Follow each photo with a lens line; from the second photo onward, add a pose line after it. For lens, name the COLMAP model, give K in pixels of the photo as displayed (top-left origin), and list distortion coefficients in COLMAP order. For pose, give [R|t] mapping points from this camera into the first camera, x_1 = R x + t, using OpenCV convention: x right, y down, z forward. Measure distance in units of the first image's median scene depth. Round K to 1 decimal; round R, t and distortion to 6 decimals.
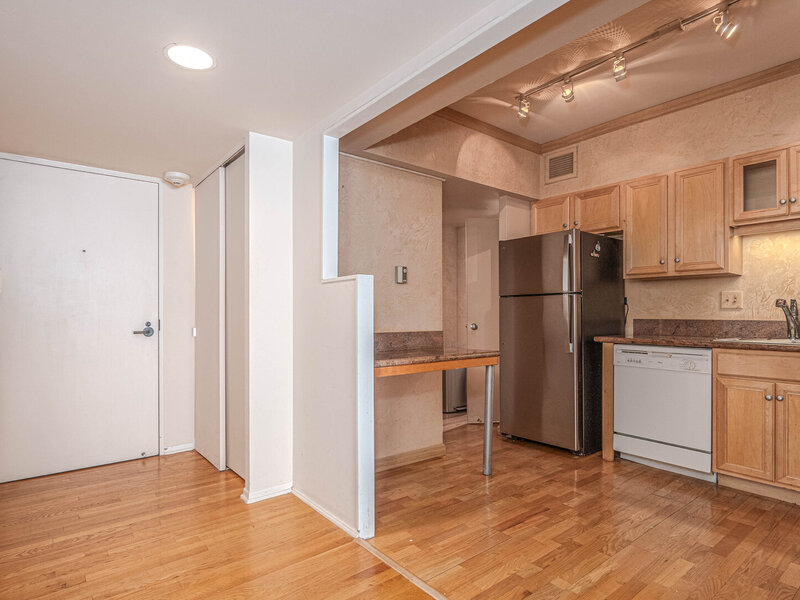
lens RADIAL K [[438.2, 0, 406.2], [0, 438.2, 313.9], [0, 0, 1]] dist [-0.002043, -0.000348]
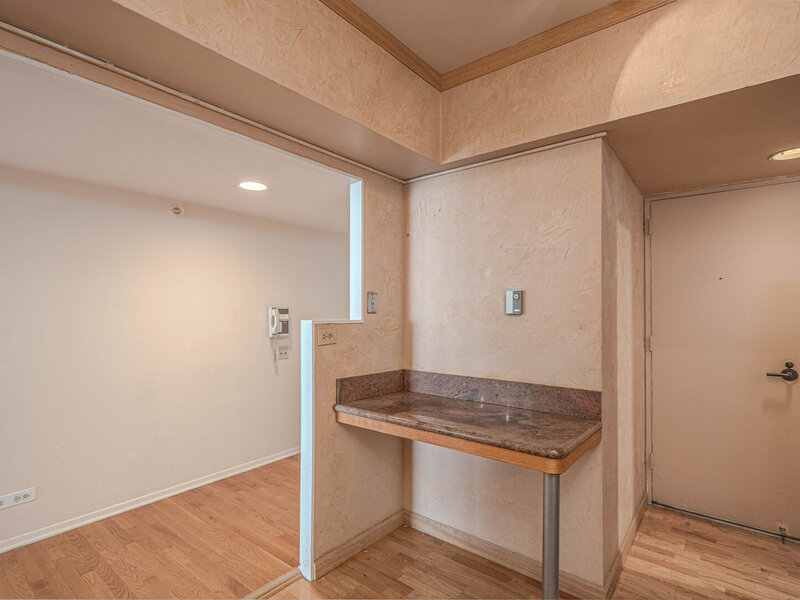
lens RADIAL K [[433.1, 0, 400.0], [0, 433.1, 300.0], [0, 0, 1]] dist [0.000740, 0.000223]
pose [[0.192731, -0.021272, -0.981021, 0.595329], [-0.006262, 0.999718, -0.022908, -0.069230], [0.981232, 0.010558, 0.192543, 0.623930]]
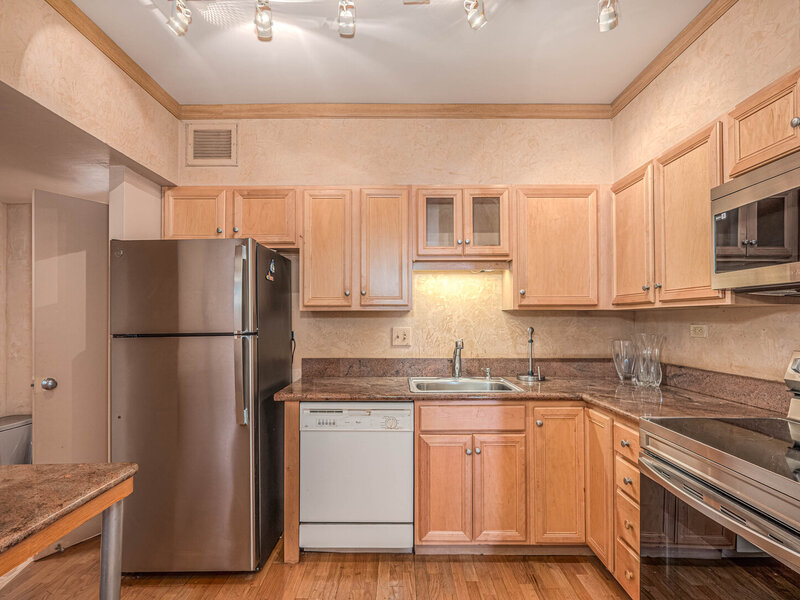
lens RADIAL K [[438.2, 0, 406.2], [0, 438.2, 313.9], [0, 0, 1]] dist [-0.002043, -0.000348]
pose [[0.644068, 0.009225, 0.764912, 0.025003], [0.006066, 0.999834, -0.017166, -0.064920], [-0.764944, 0.015696, 0.643906, 0.382059]]
